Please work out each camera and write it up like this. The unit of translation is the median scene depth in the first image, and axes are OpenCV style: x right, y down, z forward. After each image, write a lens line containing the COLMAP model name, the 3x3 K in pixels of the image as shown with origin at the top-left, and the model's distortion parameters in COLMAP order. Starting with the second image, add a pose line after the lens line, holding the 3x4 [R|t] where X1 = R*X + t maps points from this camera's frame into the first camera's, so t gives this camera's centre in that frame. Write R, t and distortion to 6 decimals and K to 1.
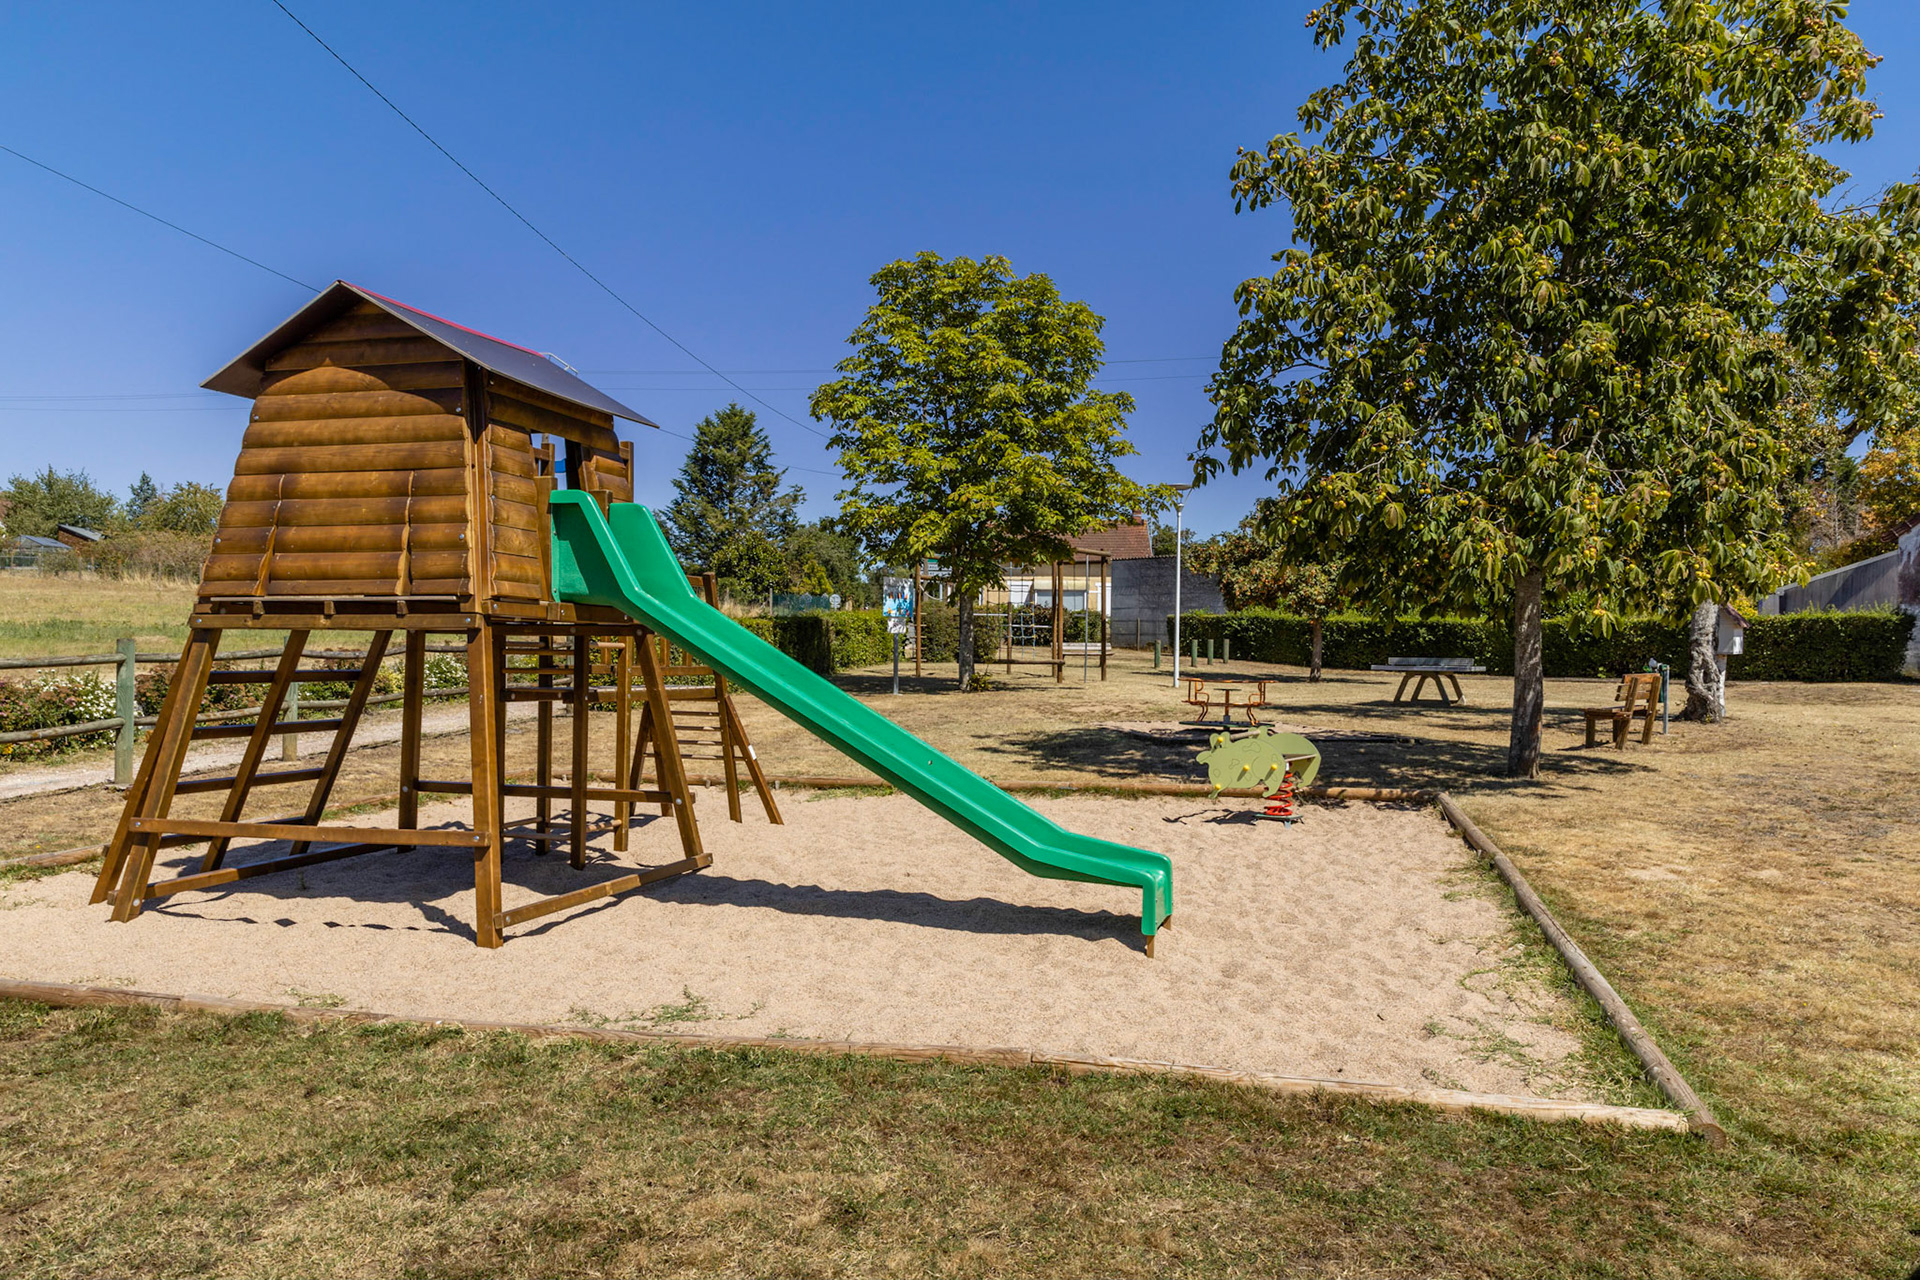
lens RADIAL K [[1679.4, 0, 960.0], [0, 1679.4, 670.8], [0, 0, 1]] dist [0.009278, 0.011356]
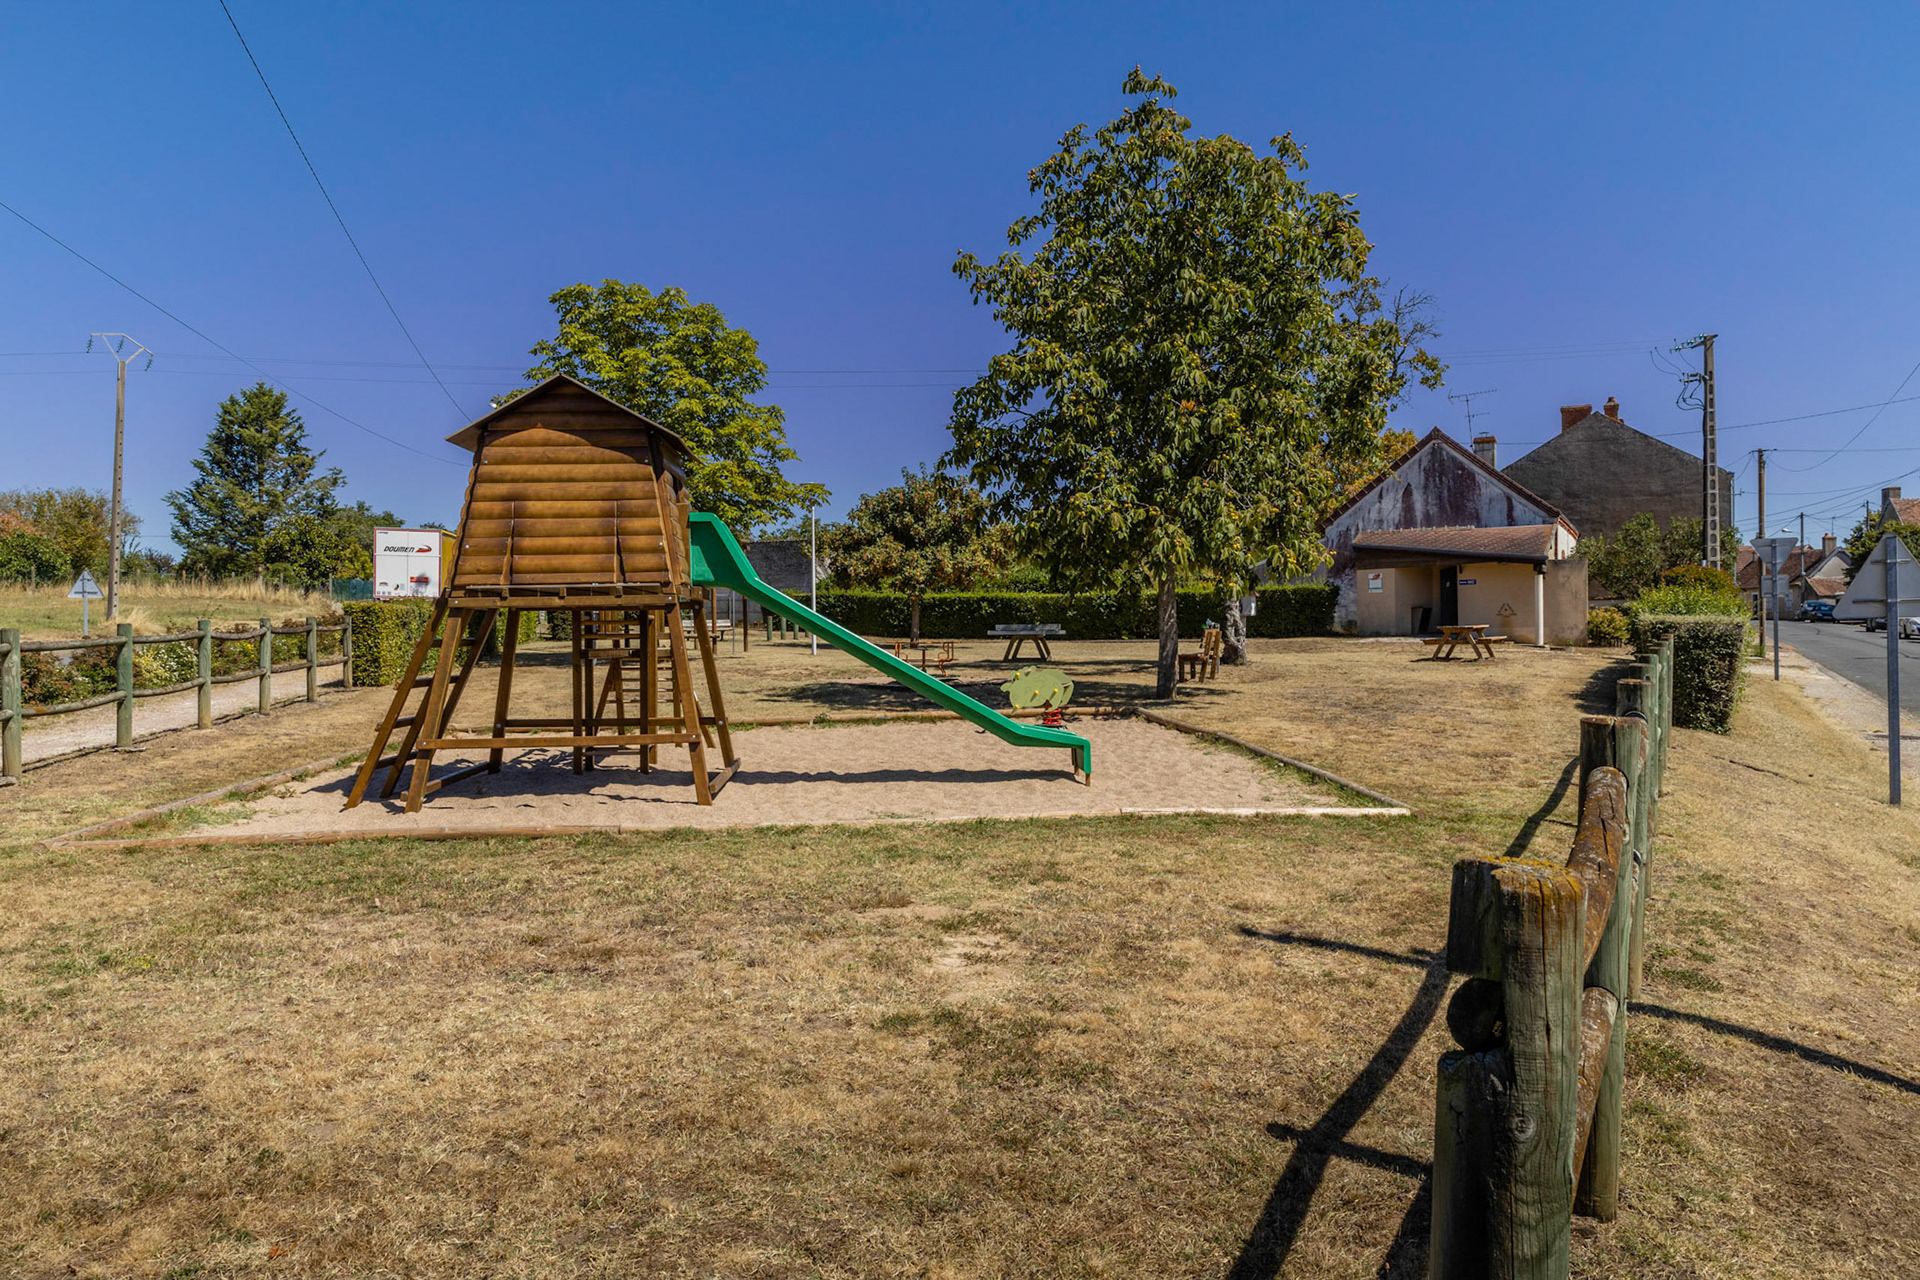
lens RADIAL K [[2317.5, 0, 960.0], [0, 2317.5, 640.0], [0, 0, 1]] dist [0.024075, 0.015582]
pose [[0.903364, -0.021668, 0.428327, -0.512711], [0.028555, 0.999546, -0.009661, 0.019312], [-0.427923, 0.020958, 0.903572, -0.552677]]
